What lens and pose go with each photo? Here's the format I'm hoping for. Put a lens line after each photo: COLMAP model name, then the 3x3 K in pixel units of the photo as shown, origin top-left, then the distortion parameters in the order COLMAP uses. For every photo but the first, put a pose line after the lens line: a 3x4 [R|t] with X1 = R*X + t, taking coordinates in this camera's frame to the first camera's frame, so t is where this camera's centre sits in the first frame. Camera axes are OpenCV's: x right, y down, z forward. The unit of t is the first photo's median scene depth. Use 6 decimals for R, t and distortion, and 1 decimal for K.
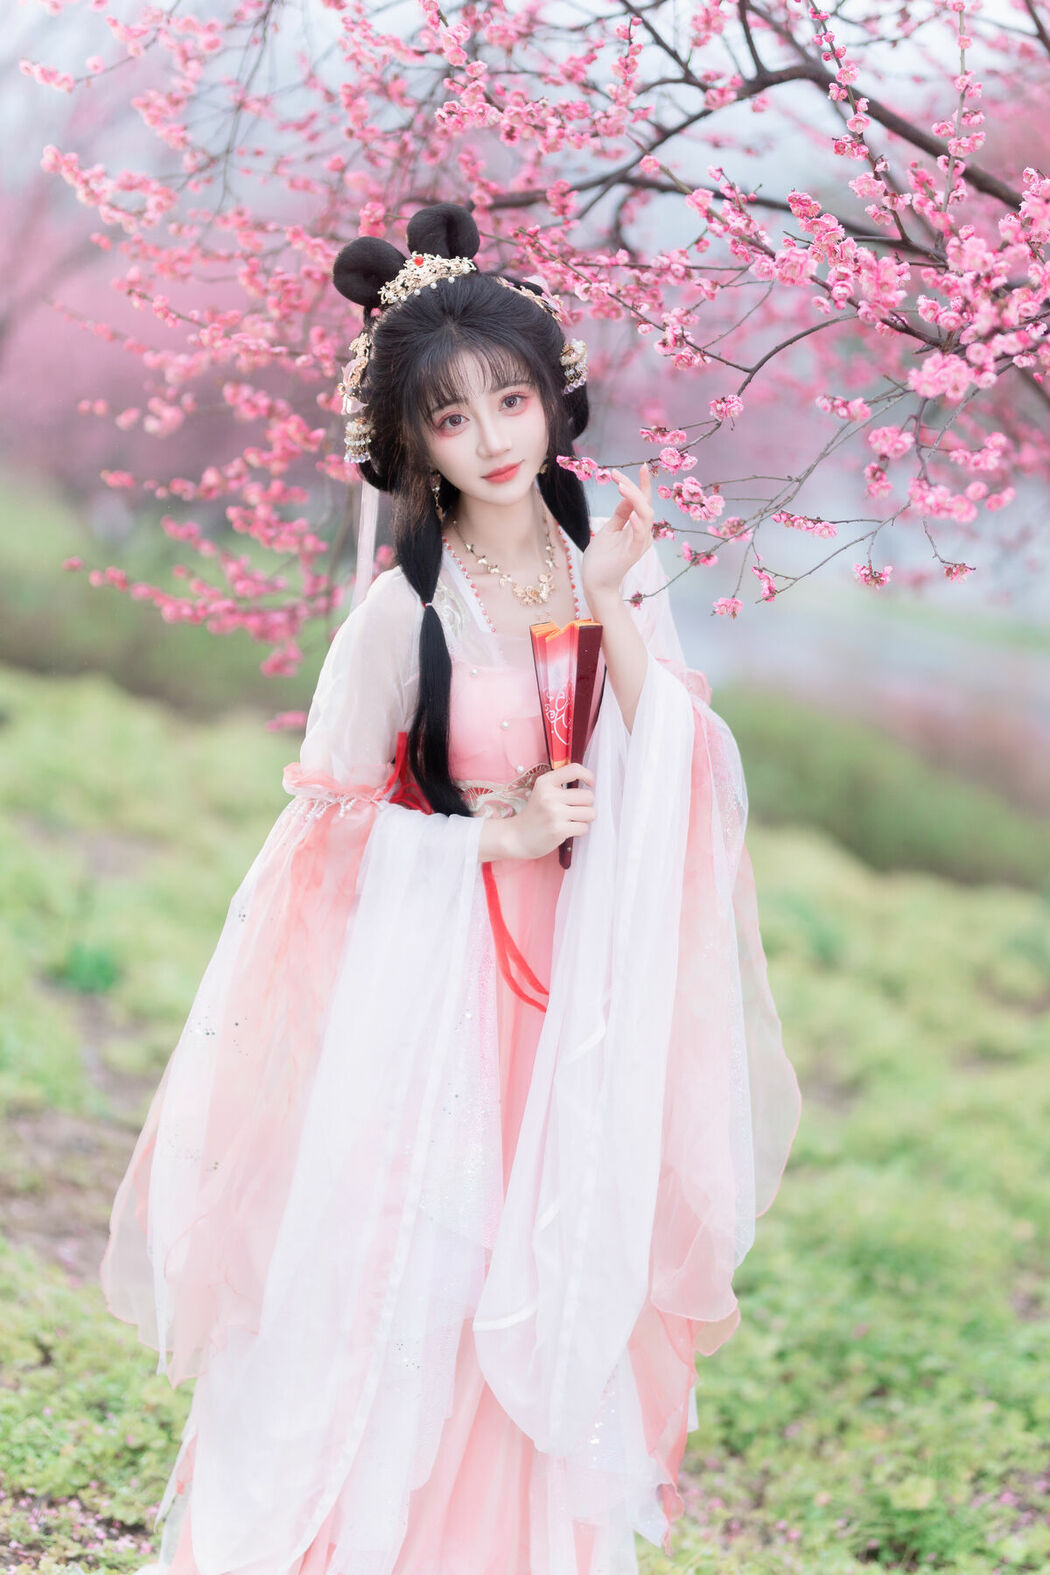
lens RADIAL K [[3613.3, 0, 525.0], [0, 3613.3, 787.5], [0, 0, 1]] dist [0.031341, -0.854768]
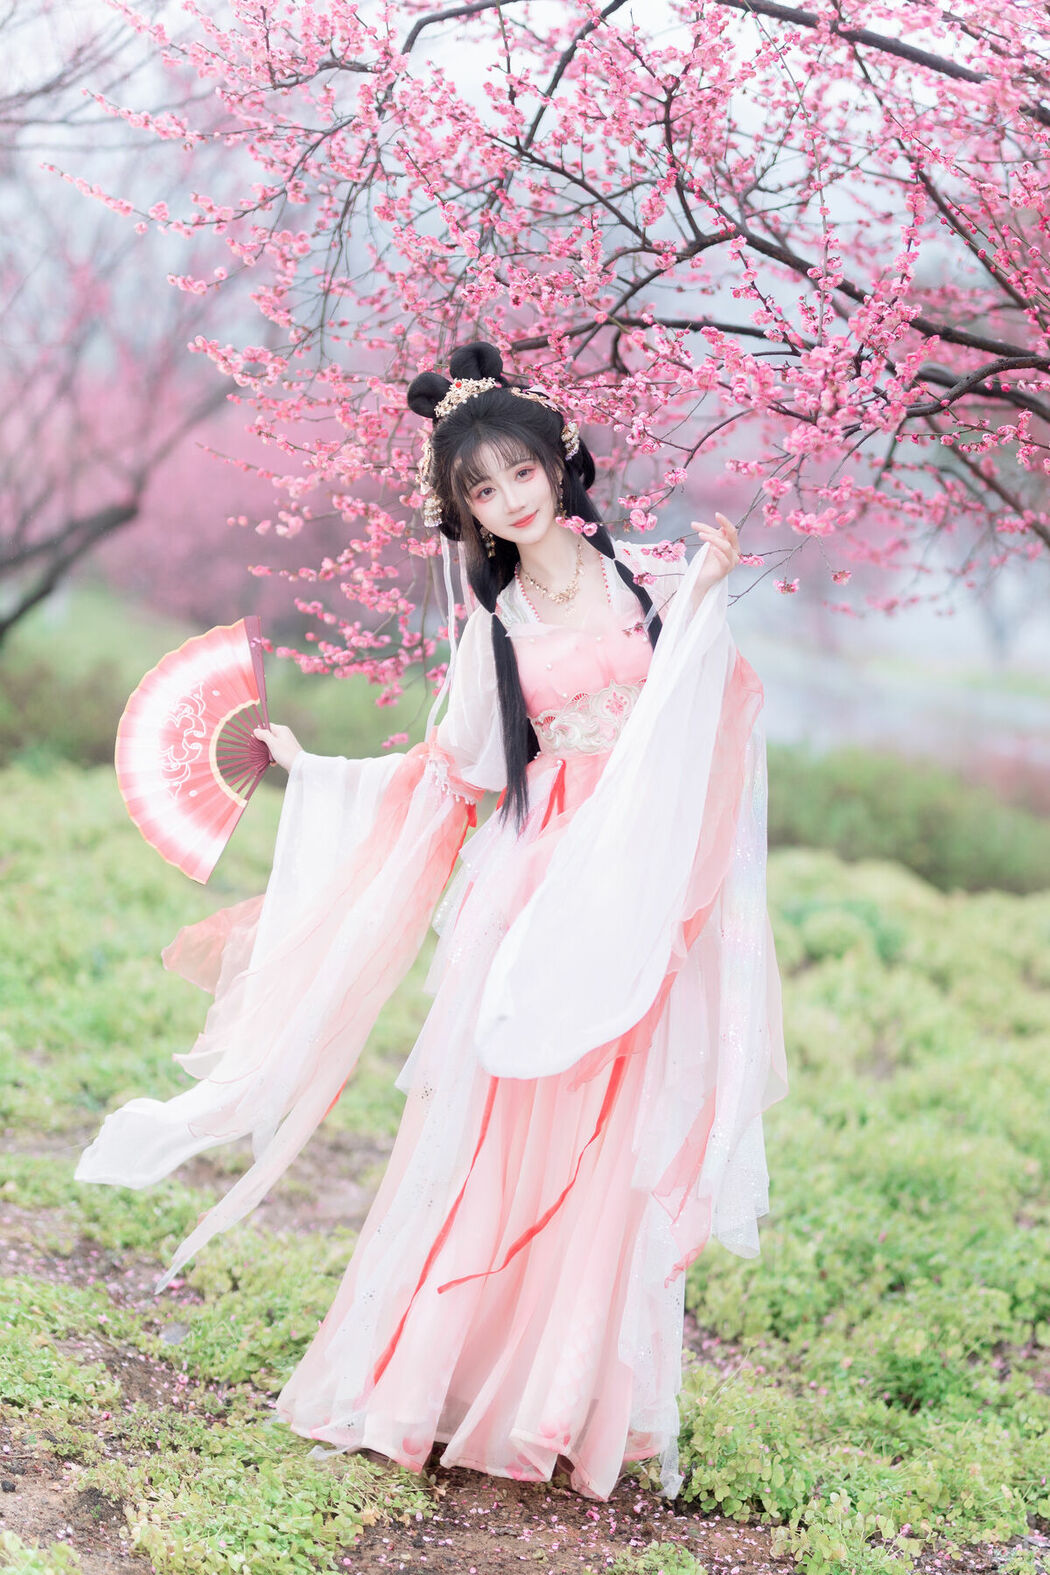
lens RADIAL K [[3679.6, 0, 525.0], [0, 3679.6, 787.5], [0, 0, 1]] dist [-0.052905, -0.583502]
pose [[0.995880, -0.082096, -0.038510, 0.035147], [0.080692, 0.996063, -0.036693, 0.057213], [0.041371, 0.033434, 0.998584, -0.394068]]
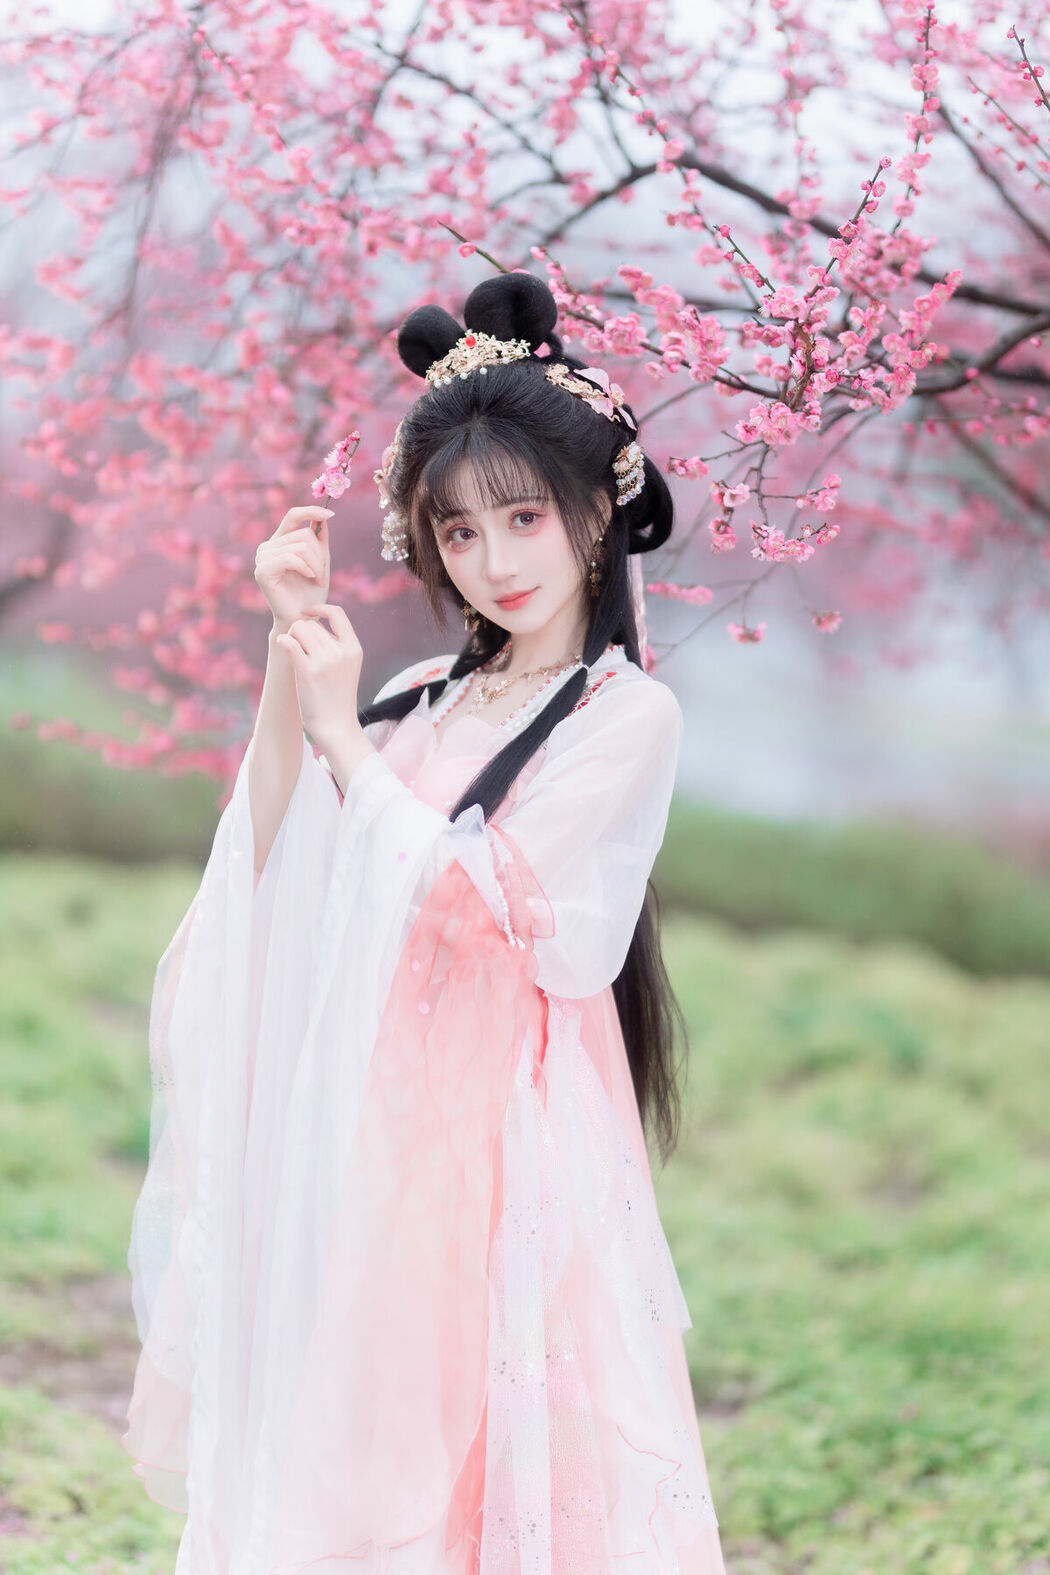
lens RADIAL K [[3613.3, 0, 525.0], [0, 3613.3, 787.5], [0, 0, 1]] dist [0.031341, -0.854768]
pose [[0.993820, -0.101312, -0.045359, 0.062911], [0.098941, 0.993745, -0.051789, 0.025212], [0.050322, 0.046981, 0.997627, -0.008070]]
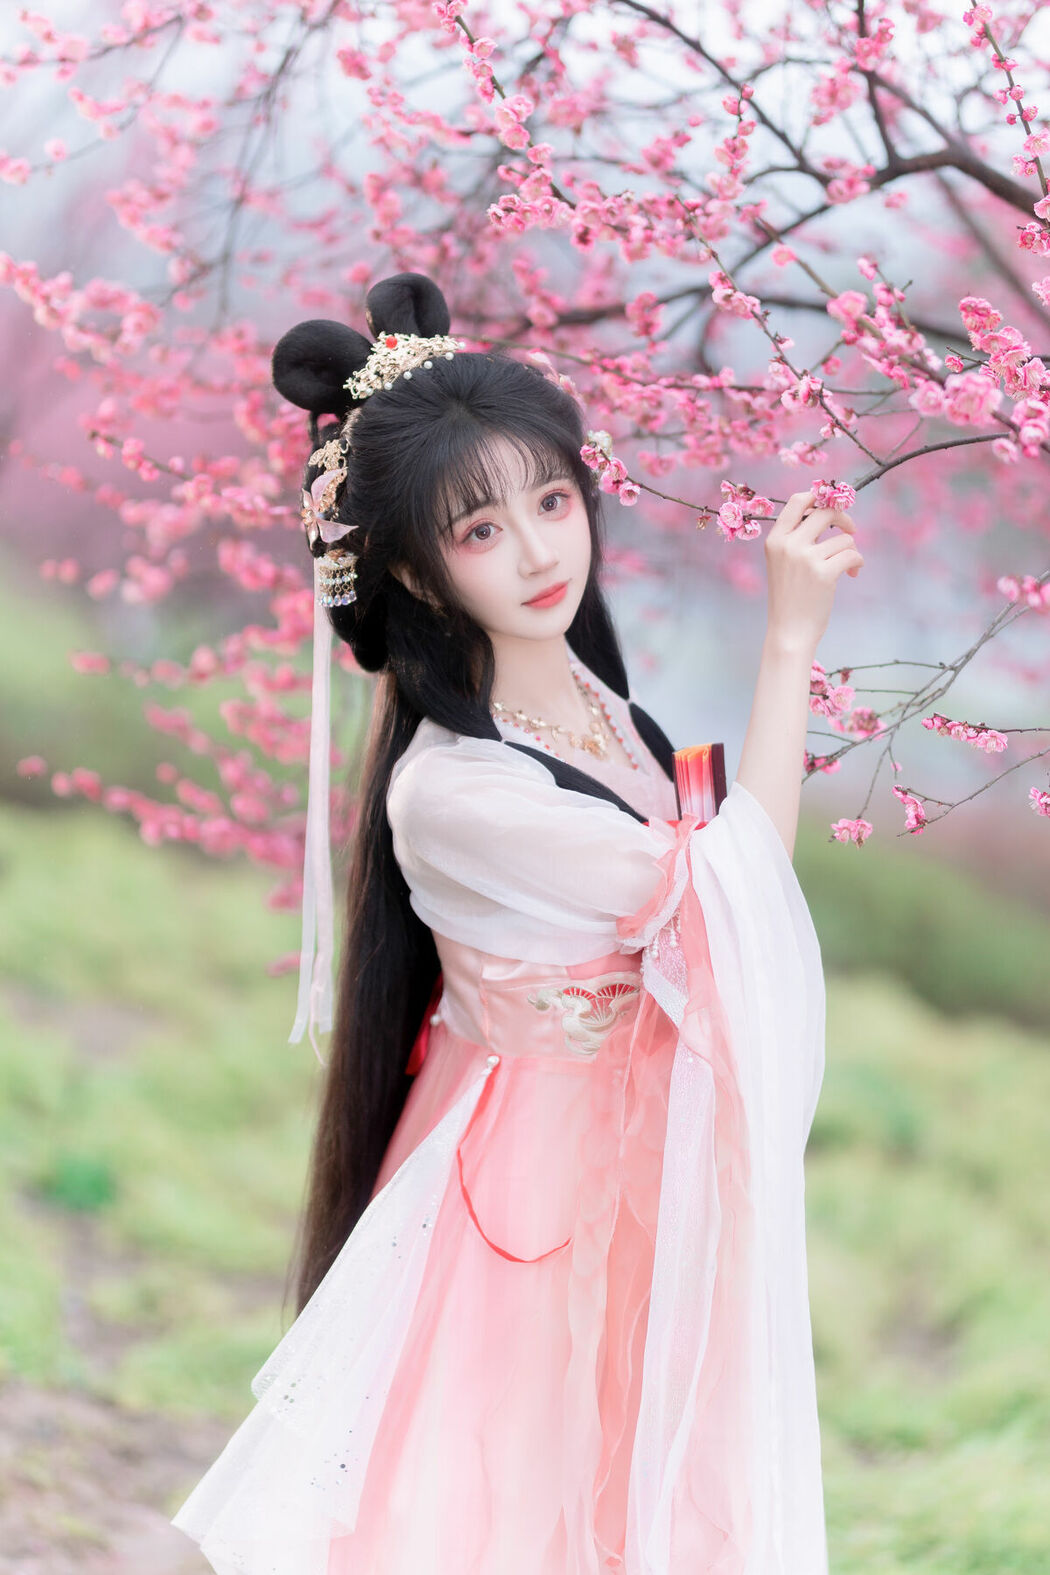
lens RADIAL K [[3679.6, 0, 525.0], [0, 3679.6, 787.5], [0, 0, 1]] dist [-0.052905, -0.583502]
pose [[0.999973, -0.000144, -0.007358, -0.009657], [-0.000057, 0.999624, -0.027427, -0.036607], [0.007360, 0.027427, 0.999597, 0.191627]]
